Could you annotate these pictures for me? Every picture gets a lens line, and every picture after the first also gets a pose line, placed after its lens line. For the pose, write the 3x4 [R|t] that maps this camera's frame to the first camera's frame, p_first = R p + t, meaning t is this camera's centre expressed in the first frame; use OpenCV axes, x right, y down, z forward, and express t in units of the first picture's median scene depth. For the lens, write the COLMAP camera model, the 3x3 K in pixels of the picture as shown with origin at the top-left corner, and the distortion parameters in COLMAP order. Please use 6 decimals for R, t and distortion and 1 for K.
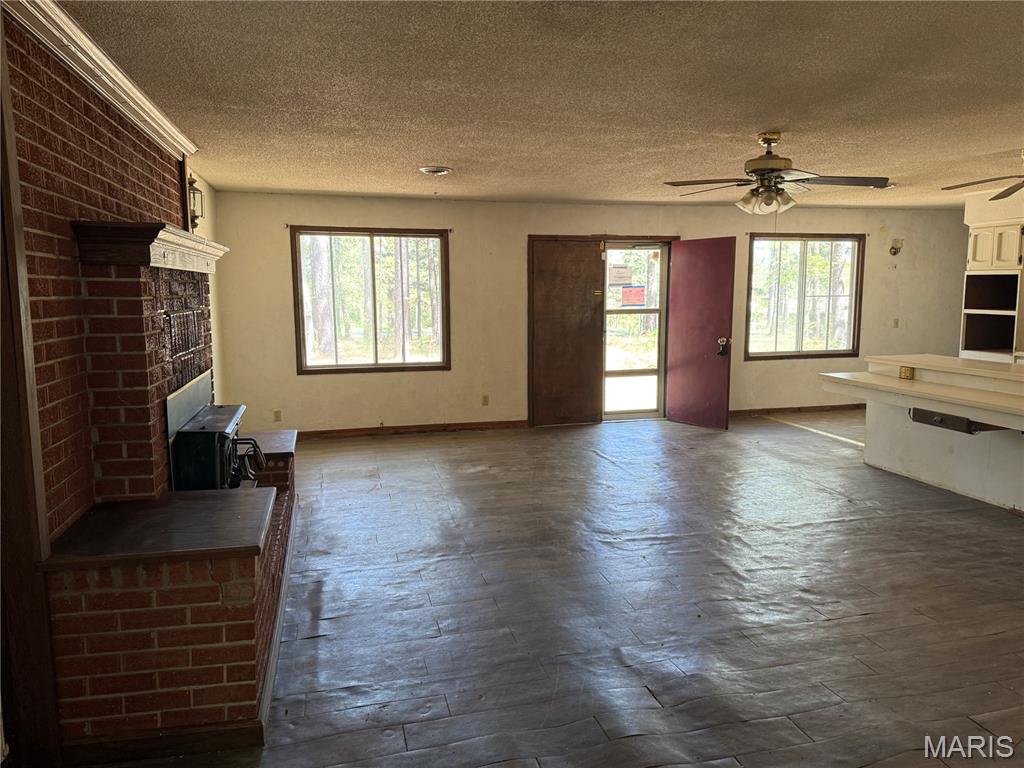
lens RADIAL K [[706.7, 0, 510.6], [0, 706.7, 378.5], [0, 0, 1]] dist [0.051782, -0.059469]
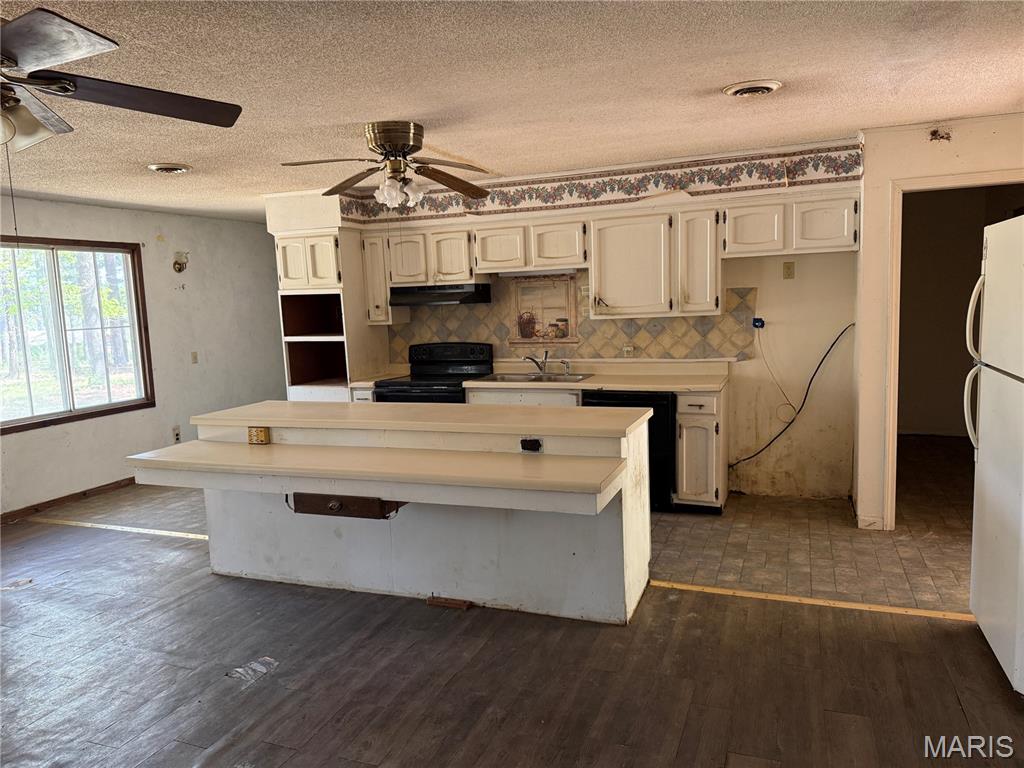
lens RADIAL K [[706.7, 0, 515.2], [0, 706.7, 381.0], [0, 0, 1]] dist [0.051782, -0.059469]
pose [[0.563588, -0.111230, 0.818533, 0.110035], [0.138086, 0.989636, 0.039405, -0.042347], [-0.814433, 0.090820, 0.573107, 0.321339]]
